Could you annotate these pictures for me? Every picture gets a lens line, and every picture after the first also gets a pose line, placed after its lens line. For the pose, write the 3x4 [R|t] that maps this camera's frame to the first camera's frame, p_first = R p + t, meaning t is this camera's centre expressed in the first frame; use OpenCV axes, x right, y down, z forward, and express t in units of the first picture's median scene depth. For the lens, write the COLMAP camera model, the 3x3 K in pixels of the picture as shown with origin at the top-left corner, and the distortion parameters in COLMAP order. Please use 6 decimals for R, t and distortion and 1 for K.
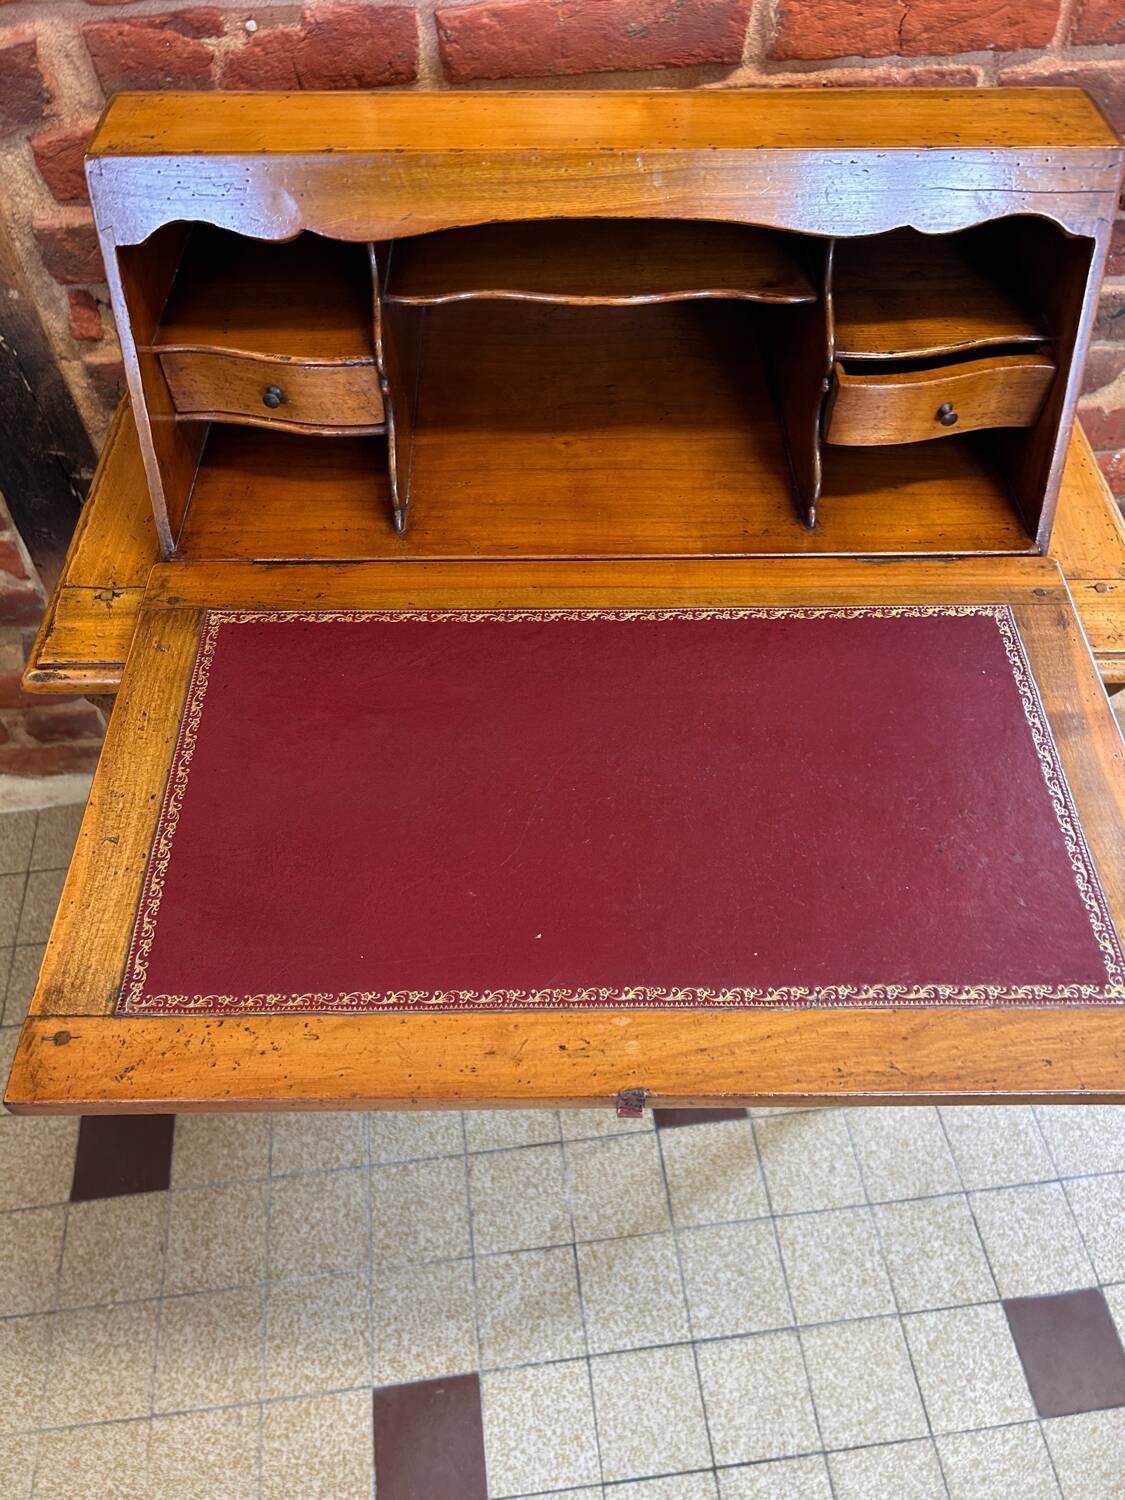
lens RADIAL K [[1152.9, 0, 569.5], [0, 1152.9, 748.5], [0, 0, 1]] dist [0.046614, -0.066295]
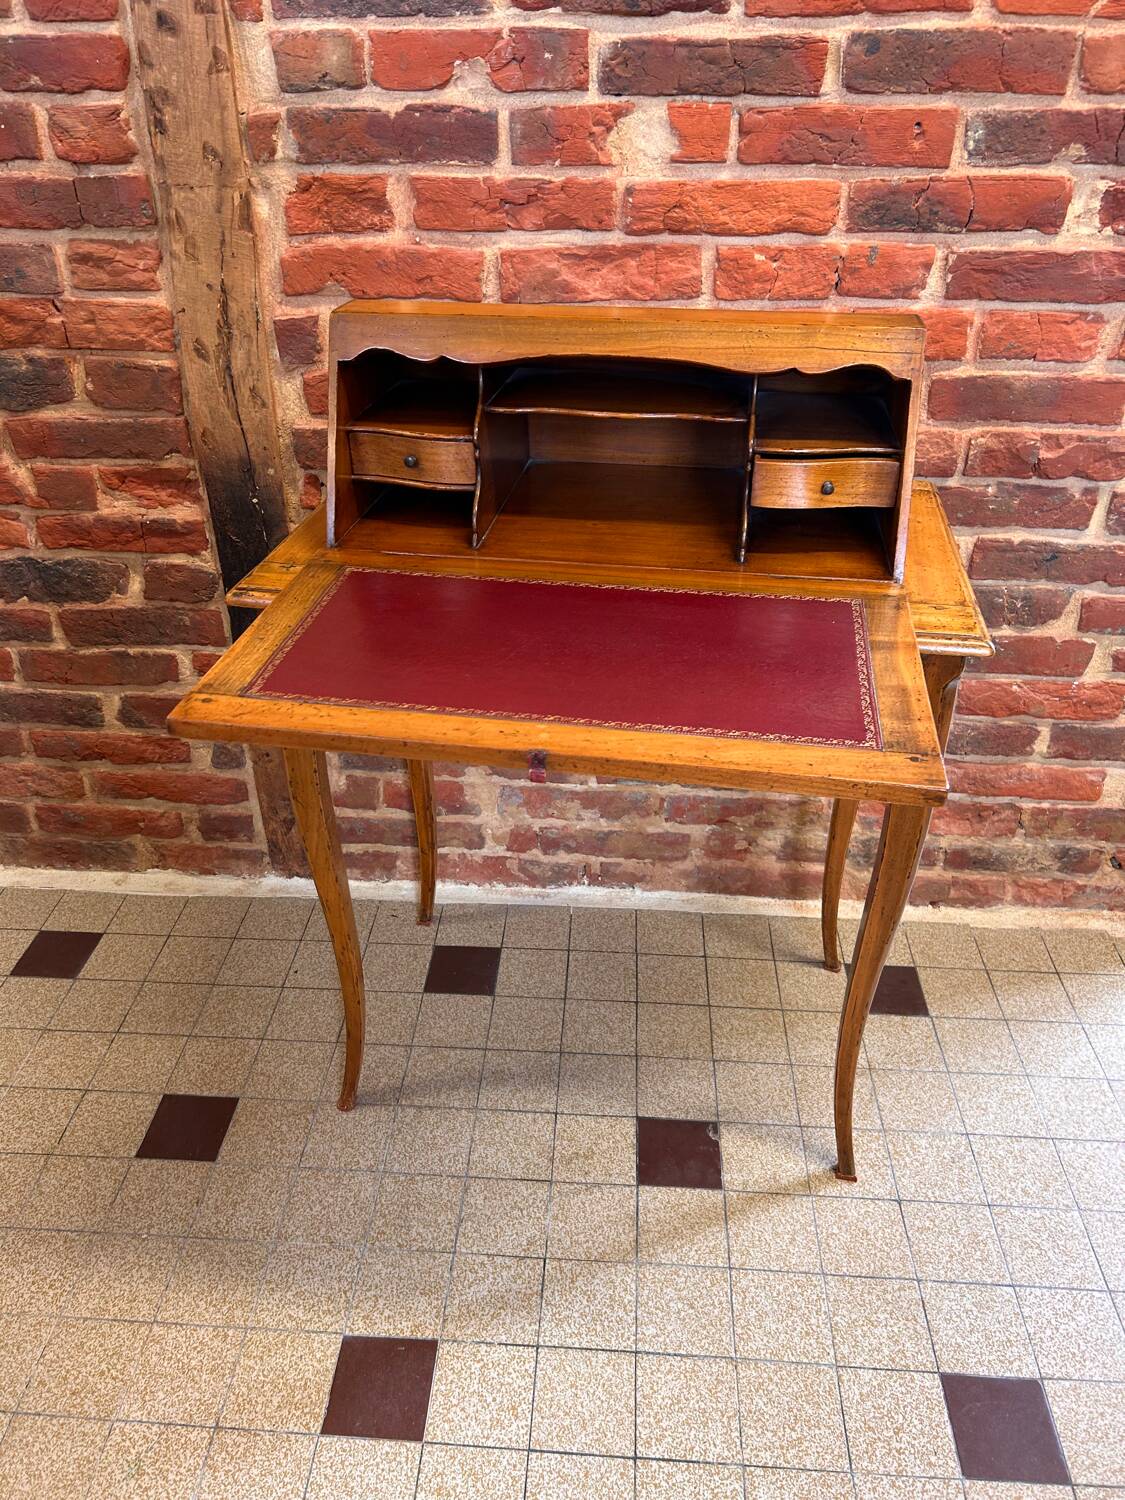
lens RADIAL K [[1152.2, 0, 553.9], [0, 1152.2, 754.3], [0, 0, 1]] dist [0.044728, -0.054910]
pose [[0.982948, 0.092614, -0.158860, 0.235034], [-0.144180, 0.924364, -0.353218, 0.611252], [0.114132, 0.370099, 0.921955, -0.323391]]
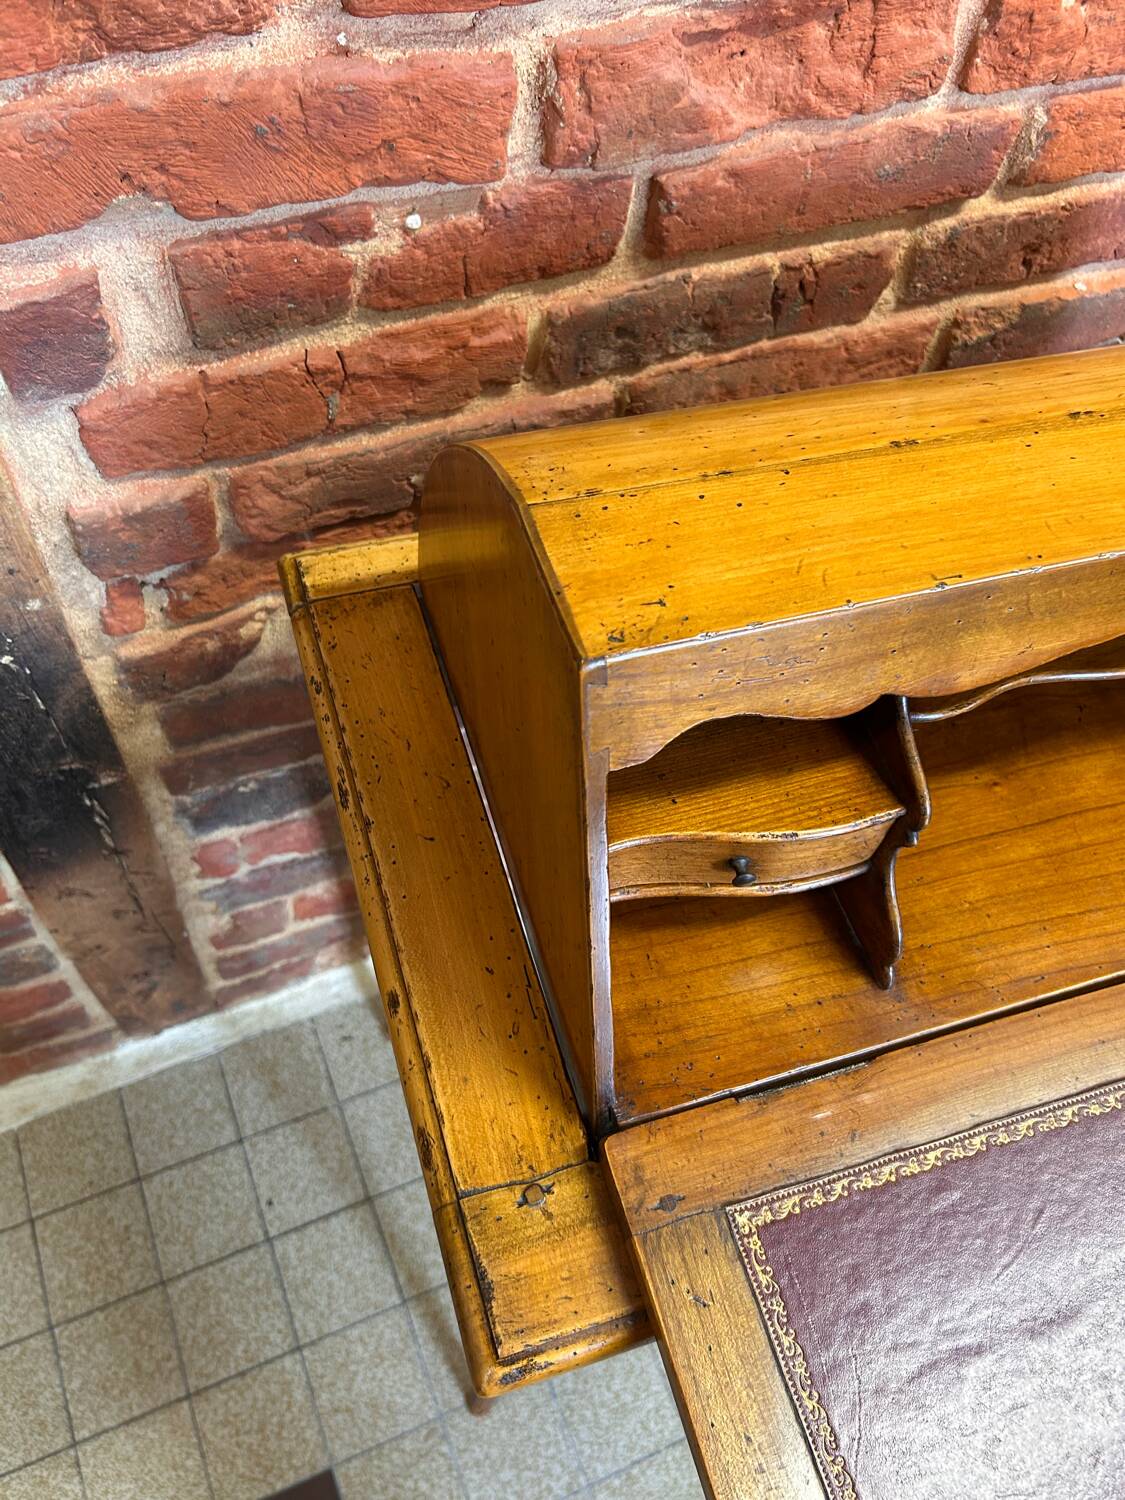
lens RADIAL K [[1154.2, 0, 554.6], [0, 1154.2, 759.9], [0, 0, 1]] dist [0.043958, -0.063103]
pose [[0.956416, -0.188955, 0.222632, -0.486326], [0.168252, 0.979729, 0.108728, -0.447020], [-0.238663, -0.066531, 0.968821, 0.358929]]
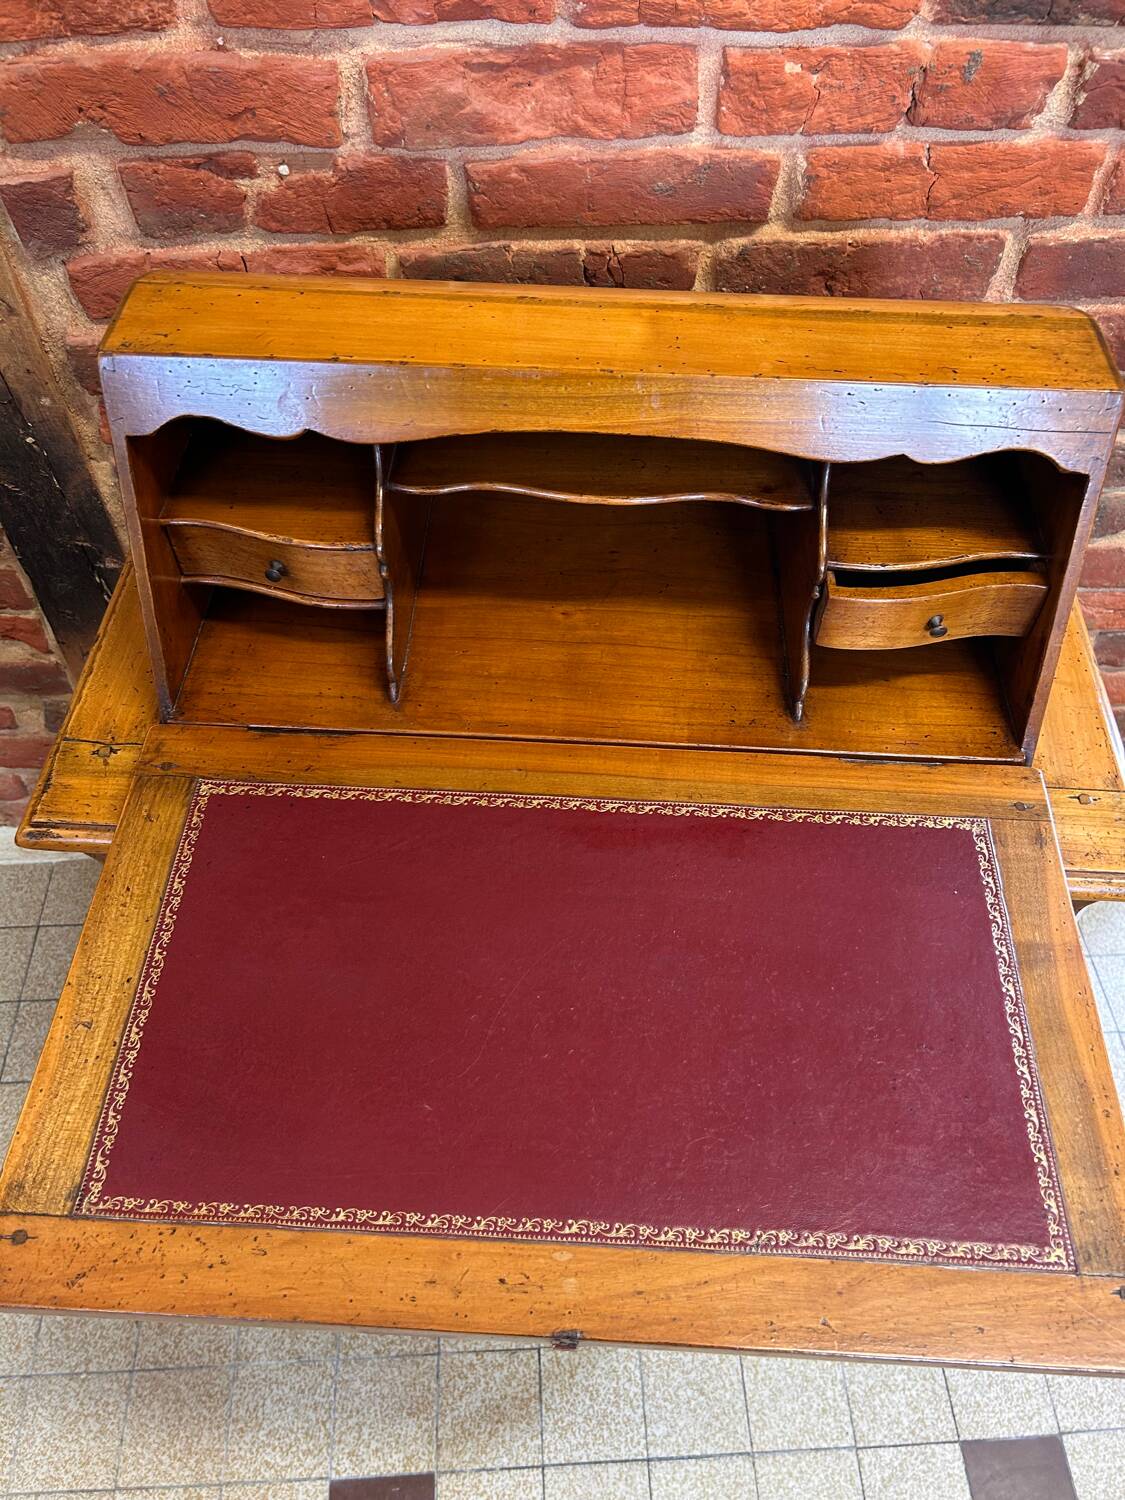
lens RADIAL K [[1148.5, 0, 565.0], [0, 1148.5, 754.1], [0, 0, 1]] dist [0.053544, -0.069565]
pose [[0.997763, 0.061345, -0.026565, 0.035307], [-0.061217, 0.998109, 0.005610, -0.158743], [0.026859, -0.003971, 0.999631, -0.012754]]
